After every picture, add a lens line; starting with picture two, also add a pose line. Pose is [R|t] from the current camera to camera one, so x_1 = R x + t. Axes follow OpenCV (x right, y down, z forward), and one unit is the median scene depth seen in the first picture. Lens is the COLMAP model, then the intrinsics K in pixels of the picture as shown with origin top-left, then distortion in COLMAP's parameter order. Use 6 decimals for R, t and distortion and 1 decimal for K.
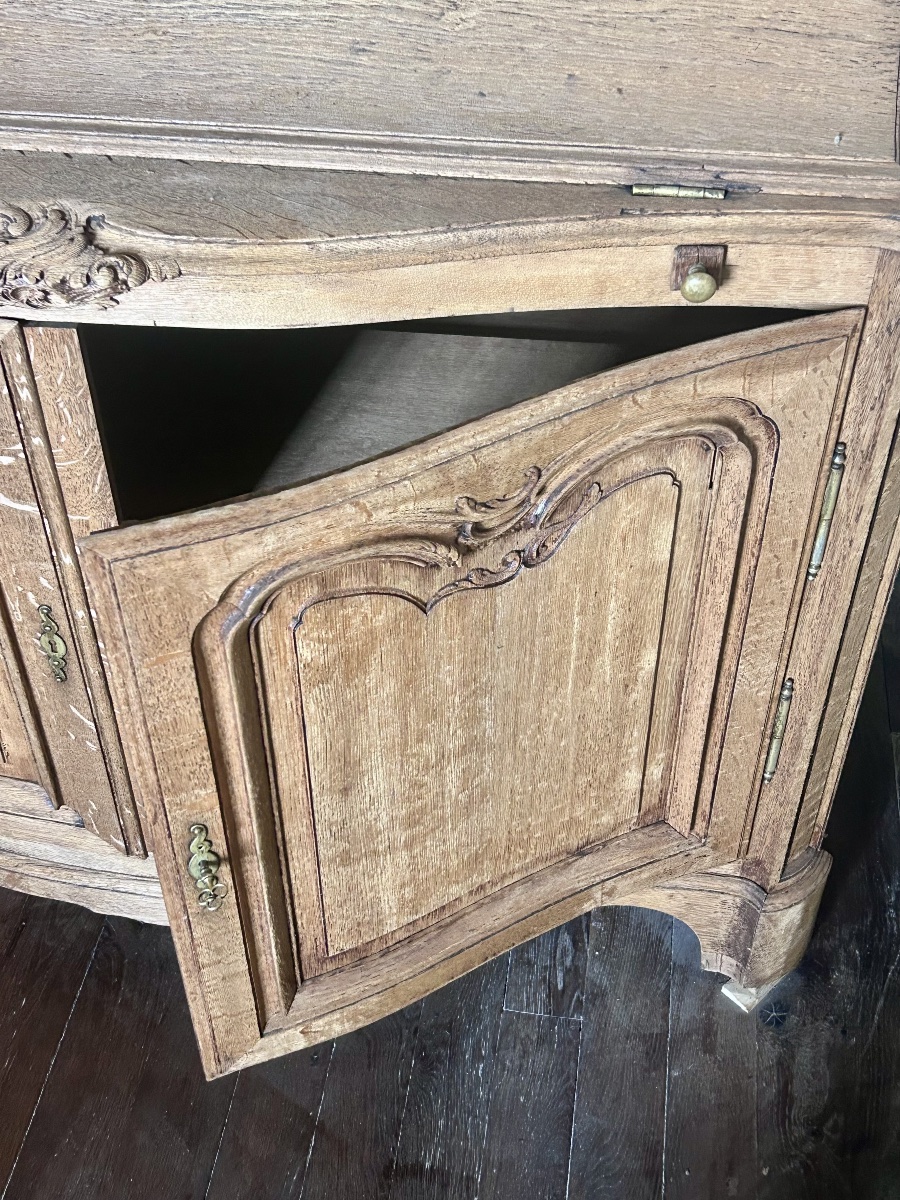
lens RADIAL K [[1473.7, 0, 452.5], [0, 1473.7, 596.5], [0, 0, 1]] dist [0.007019, 0.000000]
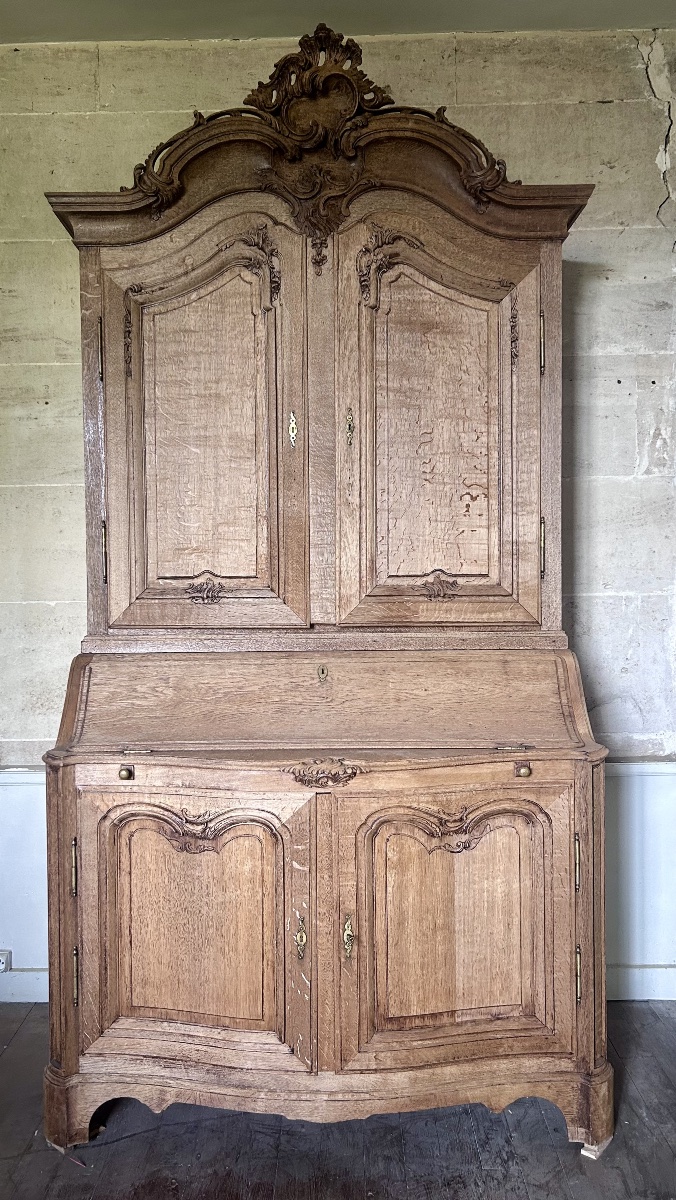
lens RADIAL K [[903.5, 0, 313.6], [0, 903.5, 603.3], [0, 0, 1]] dist [0.040706, -0.023132]
pose [[0.993787, -0.013276, 0.110506, -0.344858], [0.083239, 0.747749, -0.658744, 0.533336], [-0.073885, 0.663849, 0.744208, -0.479722]]
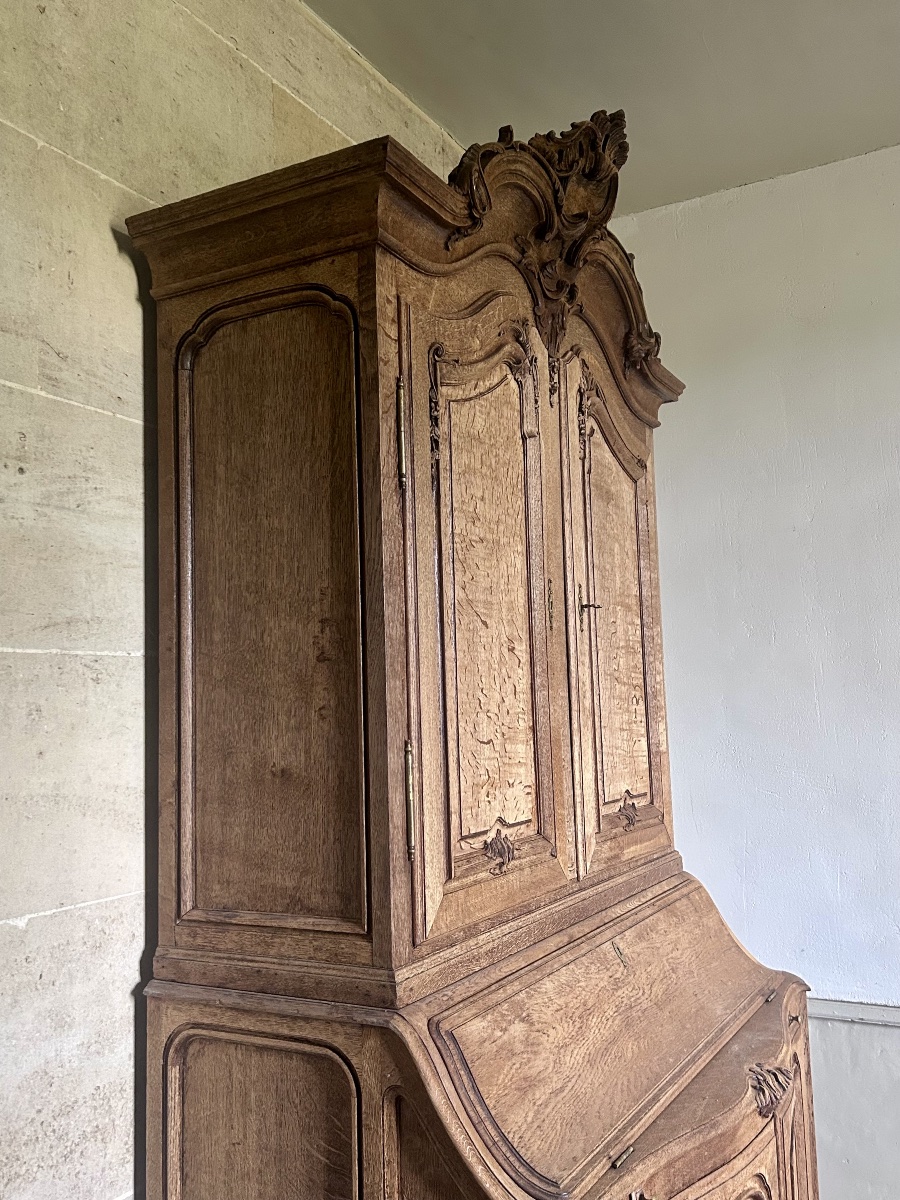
lens RADIAL K [[1100.2, 0, 448.4], [0, 1100.2, 604.9], [0, 0, 1]] dist [0.033032, 0.000000]
pose [[0.369682, 0.075812, 0.926061, -1.448301], [0.656415, 0.684082, -0.318042, -0.350722], [-0.657613, 0.725454, 0.203129, 0.275842]]
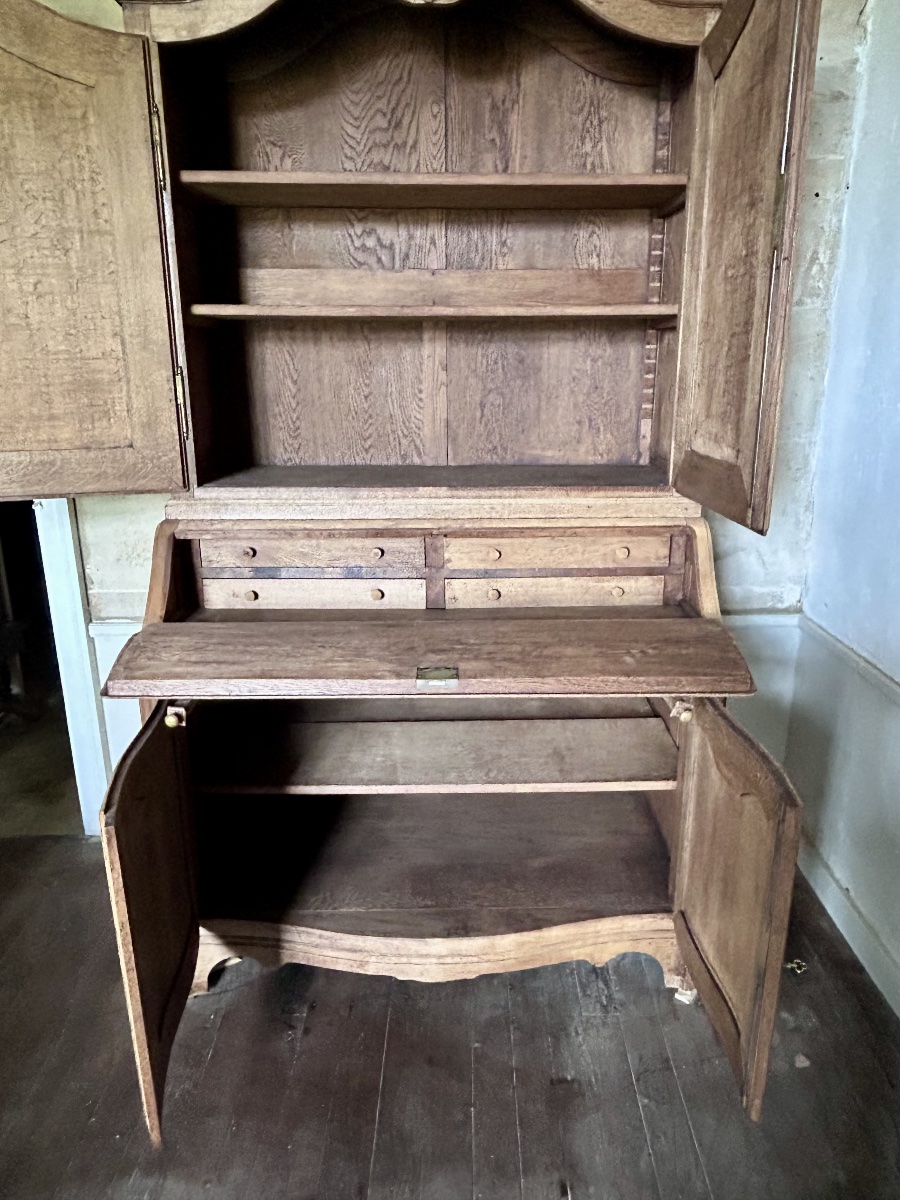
lens RADIAL K [[834.4, 0, 462.0], [0, 834.4, 601.3], [0, 0, 1]] dist [0.001069, -0.008854]
pose [[0.990051, -0.040778, 0.134674, -0.296596], [0.096804, 0.891991, -0.441566, 0.272786], [-0.102122, 0.450210, 0.887064, -0.372862]]
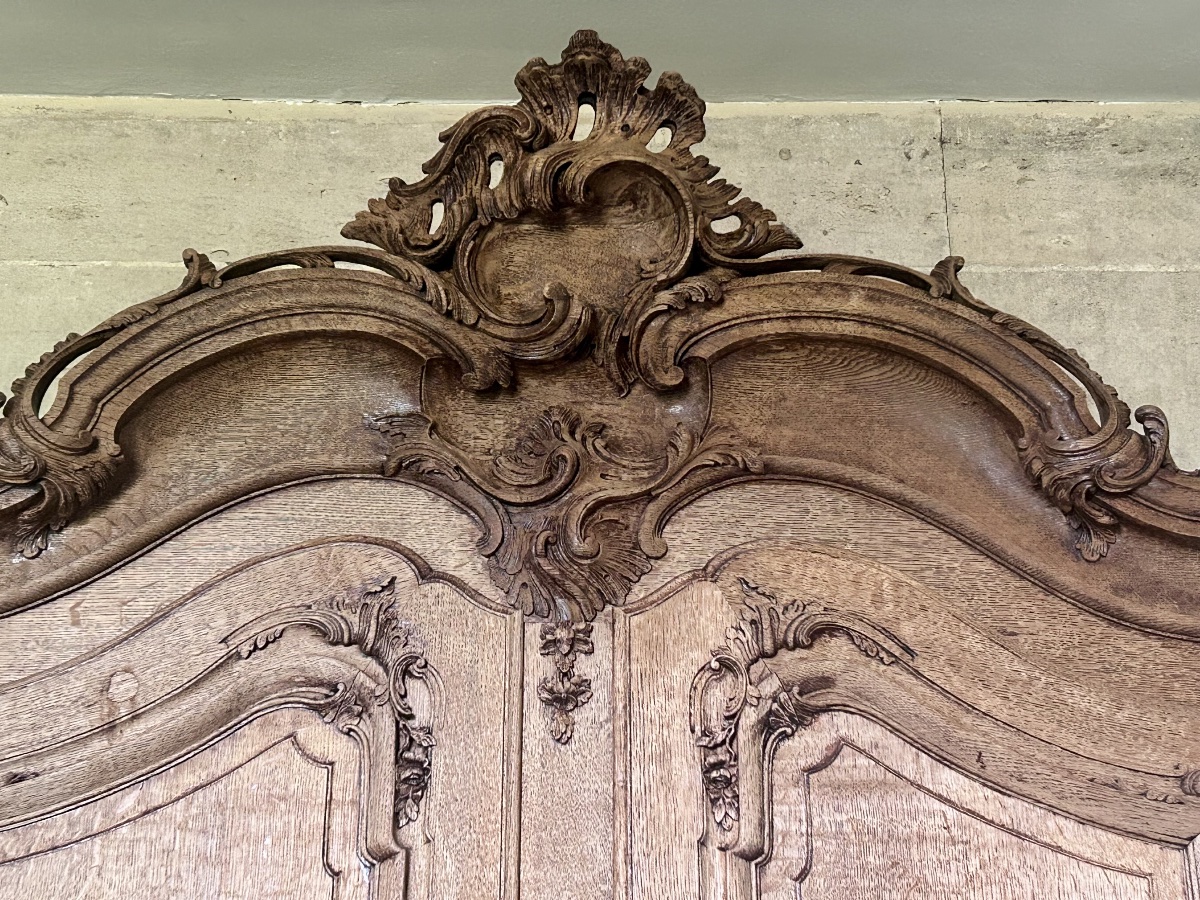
lens RADIAL K [[1990.3, 0, 596.9], [0, 1990.3, 467.4], [0, 0, 1]] dist [0.146639, 0.000000]
pose [[0.990353, 0.054625, 0.127345, -0.278061], [0.092970, 0.419516, -0.902974, -0.035599], [-0.102748, 0.906103, 0.410391, -0.245200]]
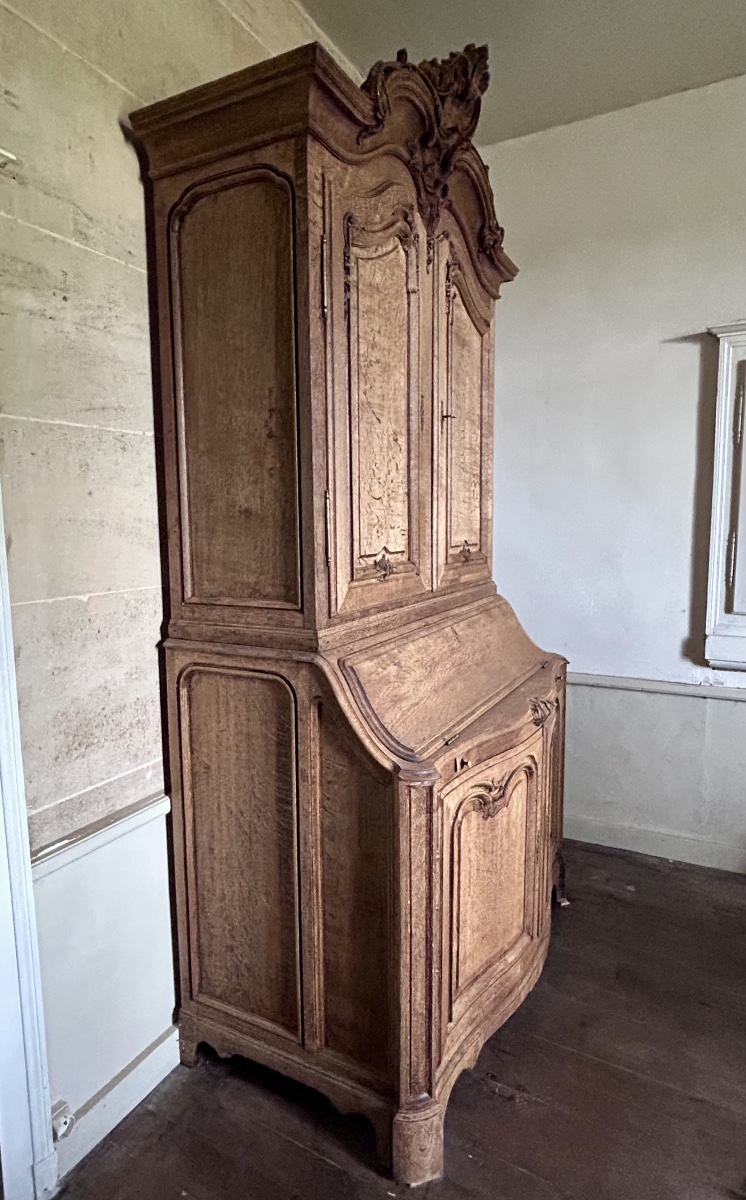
lens RADIAL K [[696.0, 0, 362.3], [0, 696.0, 599.7], [0, 0, 1]] dist [-0.001842, 0.001258]
pose [[0.358638, -0.111496, 0.926794, -1.431948], [0.645863, 0.746473, -0.160124, -0.304797], [-0.673973, 0.656008, 0.339724, 0.327988]]
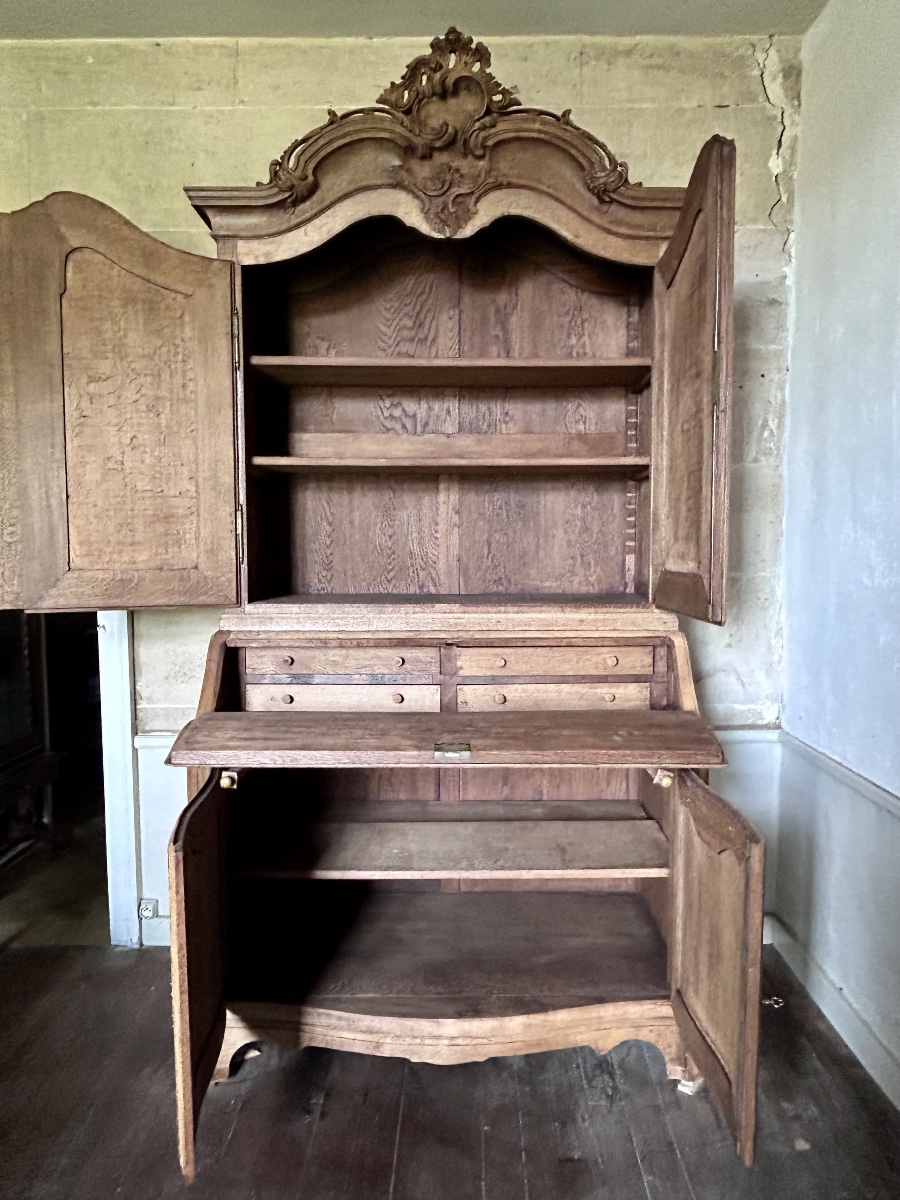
lens RADIAL K [[834.4, 0, 457.0], [0, 834.4, 600.2], [0, 0, 1]] dist [0.001069, -0.008854]
pose [[0.991807, -0.010085, 0.127346, -0.335389], [0.087691, 0.778647, -0.621304, 0.474792], [-0.092892, 0.627381, 0.773152, -0.478119]]
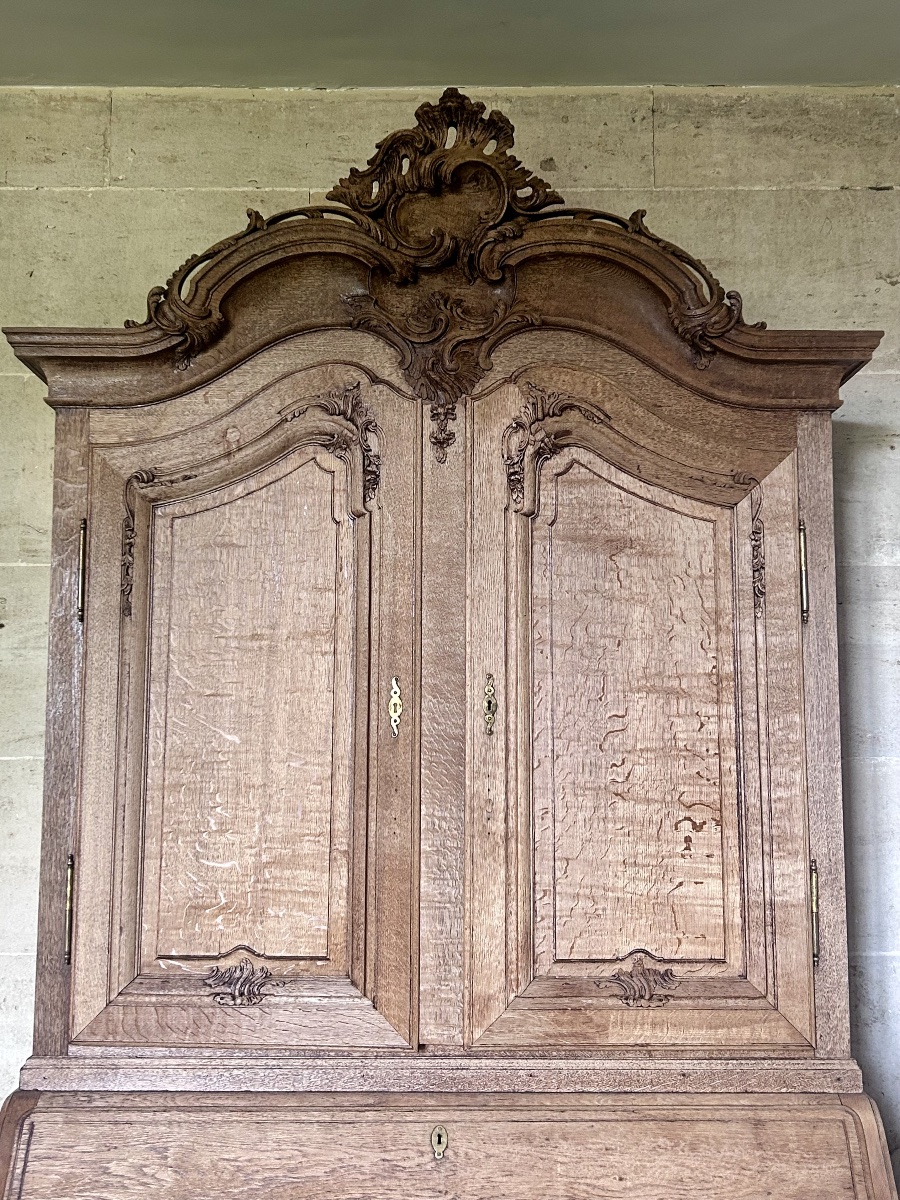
lens RADIAL K [[1264.8, 0, 445.1], [0, 1264.8, 605.6], [0, 0, 1]] dist [0.064569, 0.000000]
pose [[0.992314, 0.016141, 0.122685, -0.316563], [0.082113, 0.655818, -0.750440, 0.211722], [-0.092572, 0.754746, 0.649452, -0.454676]]
